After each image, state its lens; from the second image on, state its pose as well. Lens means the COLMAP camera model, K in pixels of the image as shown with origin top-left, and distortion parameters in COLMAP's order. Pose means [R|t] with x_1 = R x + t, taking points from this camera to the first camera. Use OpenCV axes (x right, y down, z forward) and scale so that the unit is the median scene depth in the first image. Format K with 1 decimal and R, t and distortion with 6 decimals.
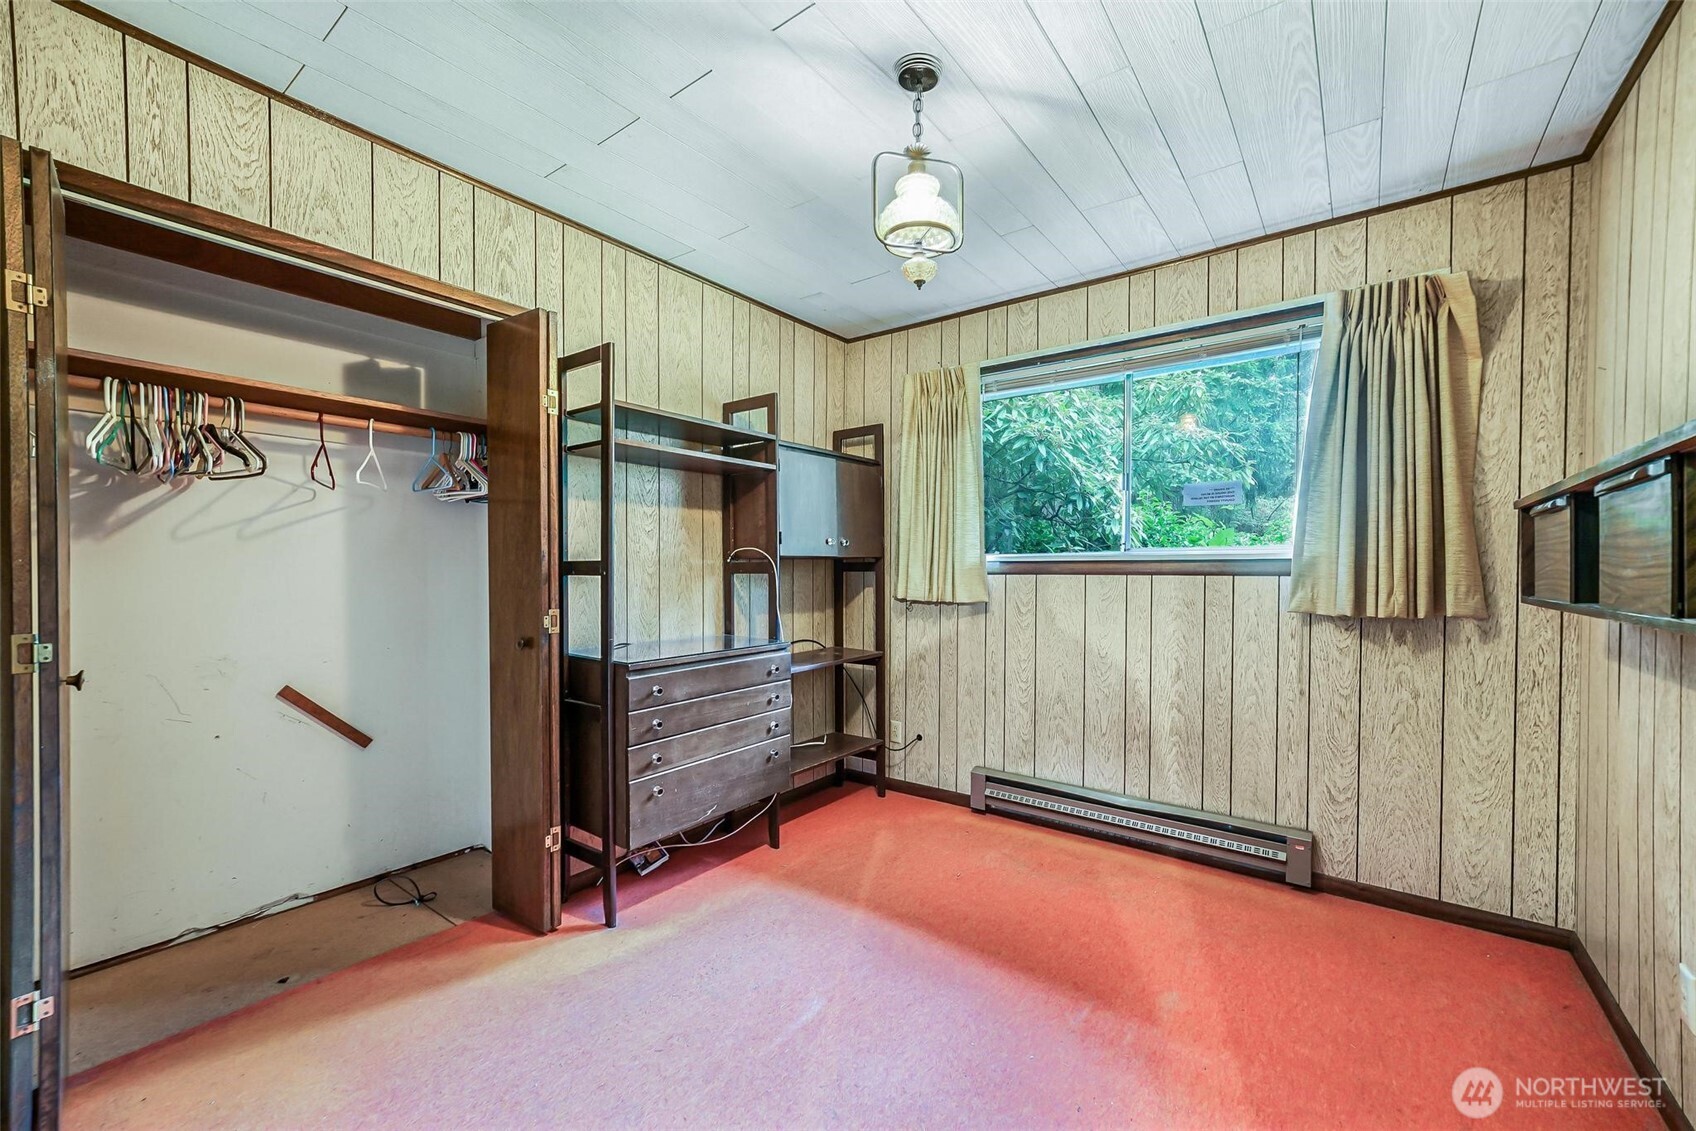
lens RADIAL K [[671.3, 0, 853.8], [0, 671.3, 576.5], [0, 0, 1]] dist [-0.001064, -0.000046]
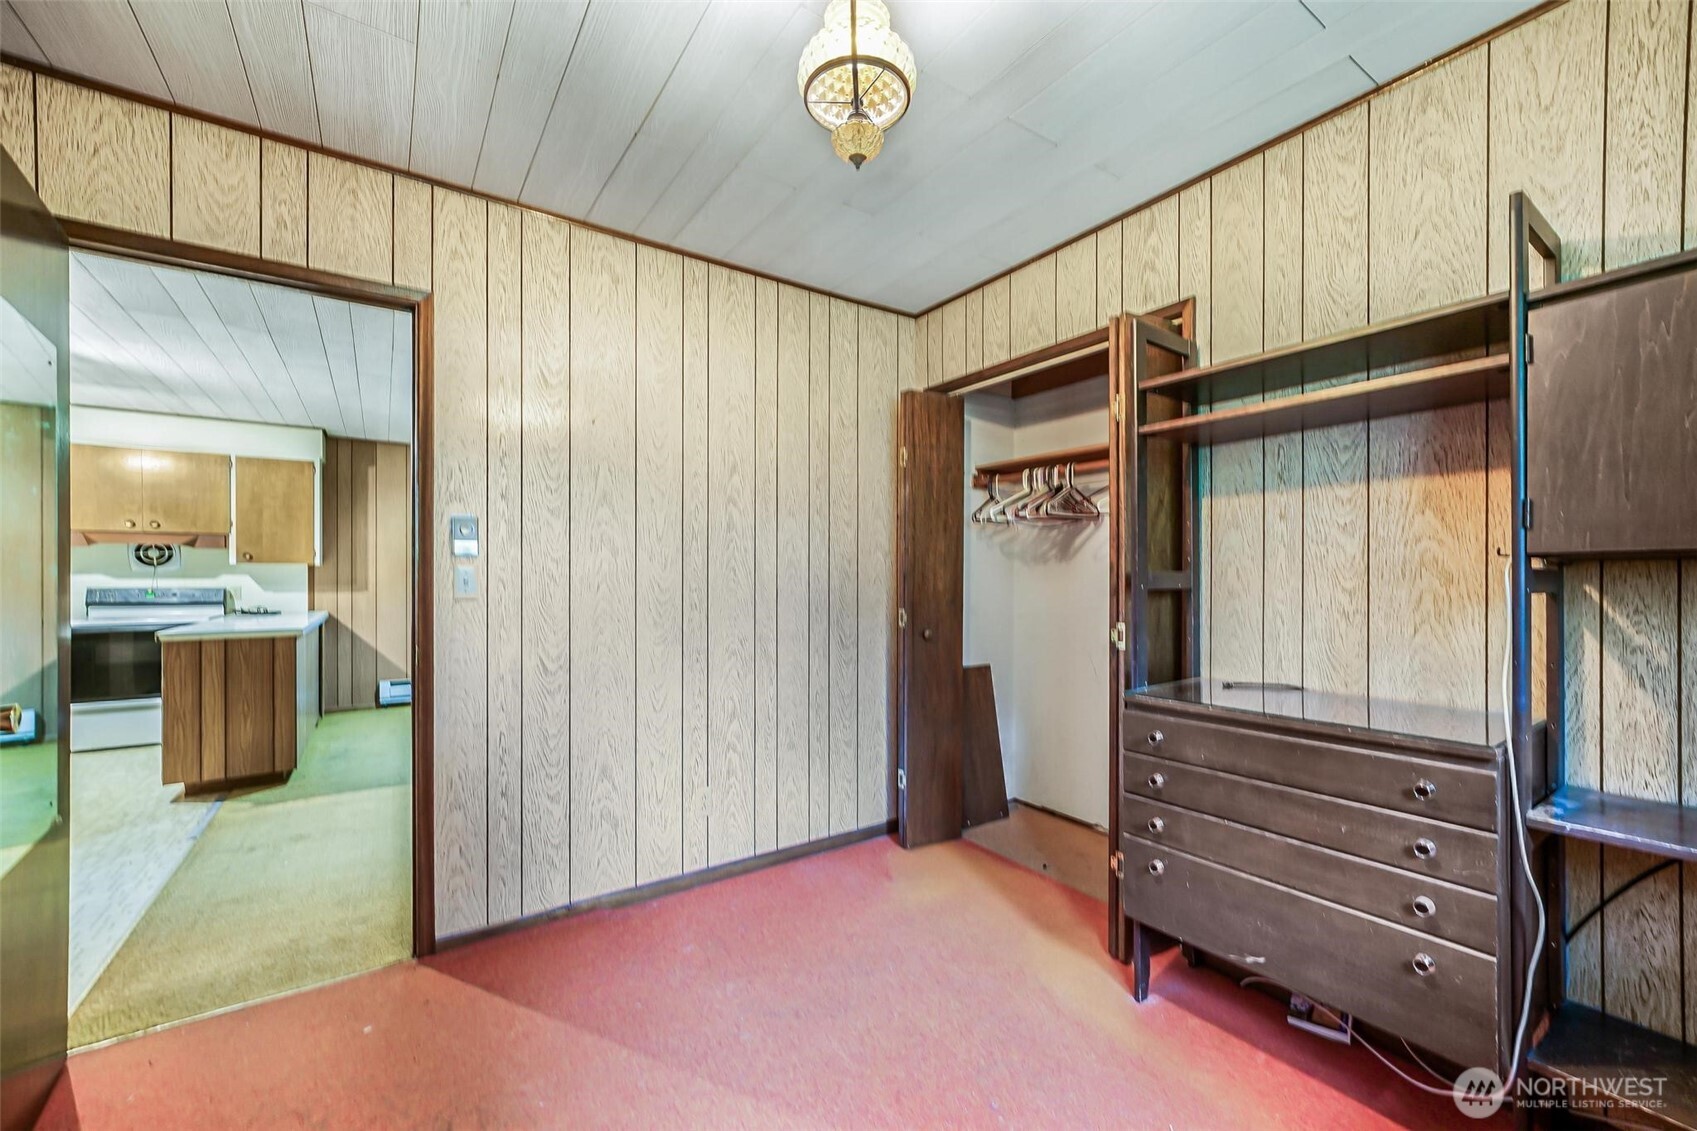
lens RADIAL K [[681.7, 0, 856.2], [0, 681.7, 578.0], [0, 0, 1]] dist [-0.001695, -0.000129]
pose [[-0.302846, 0.001053, -0.953039, 0.556394], [-0.012582, 0.999908, 0.005104, -0.015273], [0.952957, 0.013537, -0.302804, 0.878236]]
